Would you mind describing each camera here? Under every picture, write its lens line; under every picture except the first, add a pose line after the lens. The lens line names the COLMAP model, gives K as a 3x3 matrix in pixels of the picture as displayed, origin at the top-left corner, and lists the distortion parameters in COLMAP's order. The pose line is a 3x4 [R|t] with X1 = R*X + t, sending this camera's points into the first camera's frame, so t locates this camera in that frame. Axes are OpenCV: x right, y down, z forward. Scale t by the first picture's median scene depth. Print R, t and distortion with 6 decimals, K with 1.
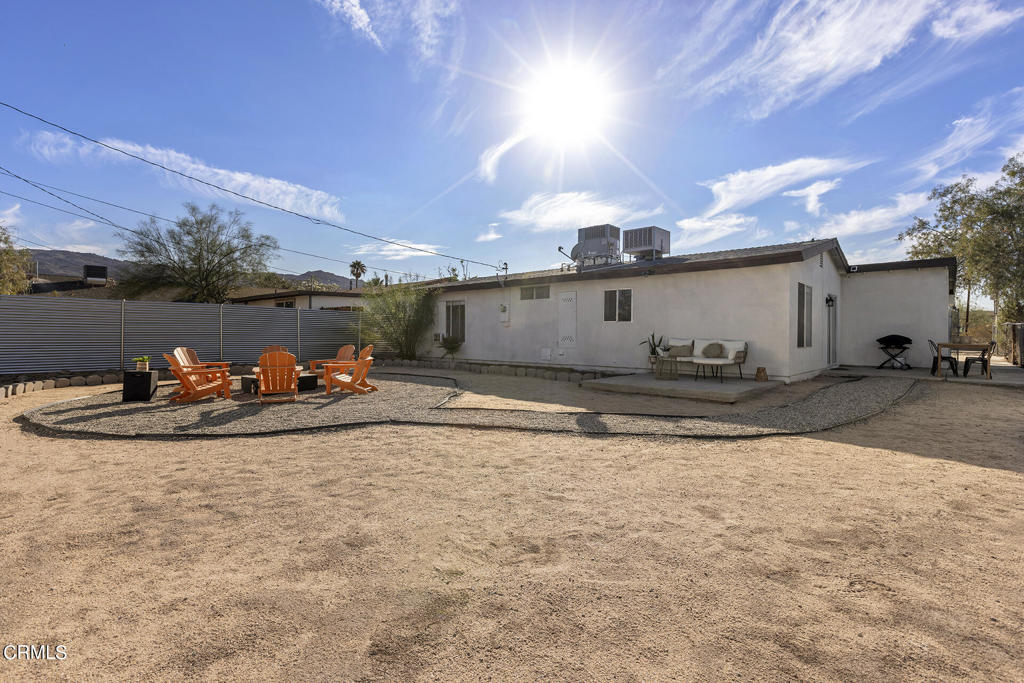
lens RADIAL K [[513.3, 0, 512.0], [0, 513.3, 341.5], [0, 0, 1]] dist [-0.000786, -0.000093]
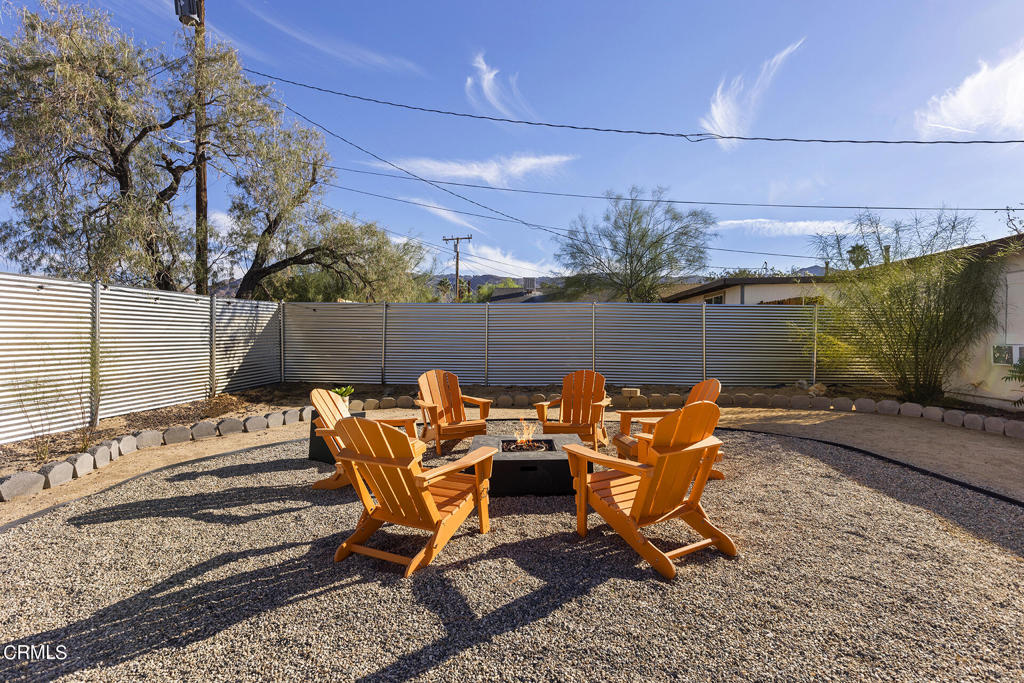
lens RADIAL K [[510.6, 0, 512.0], [0, 510.6, 341.5], [0, 0, 1]] dist [0.010605, -0.000314]
pose [[0.622721, 0.011553, -0.782358, -0.052821], [-0.015165, 0.999881, 0.002694, -0.011617], [0.782297, 0.010187, 0.622823, 0.330712]]
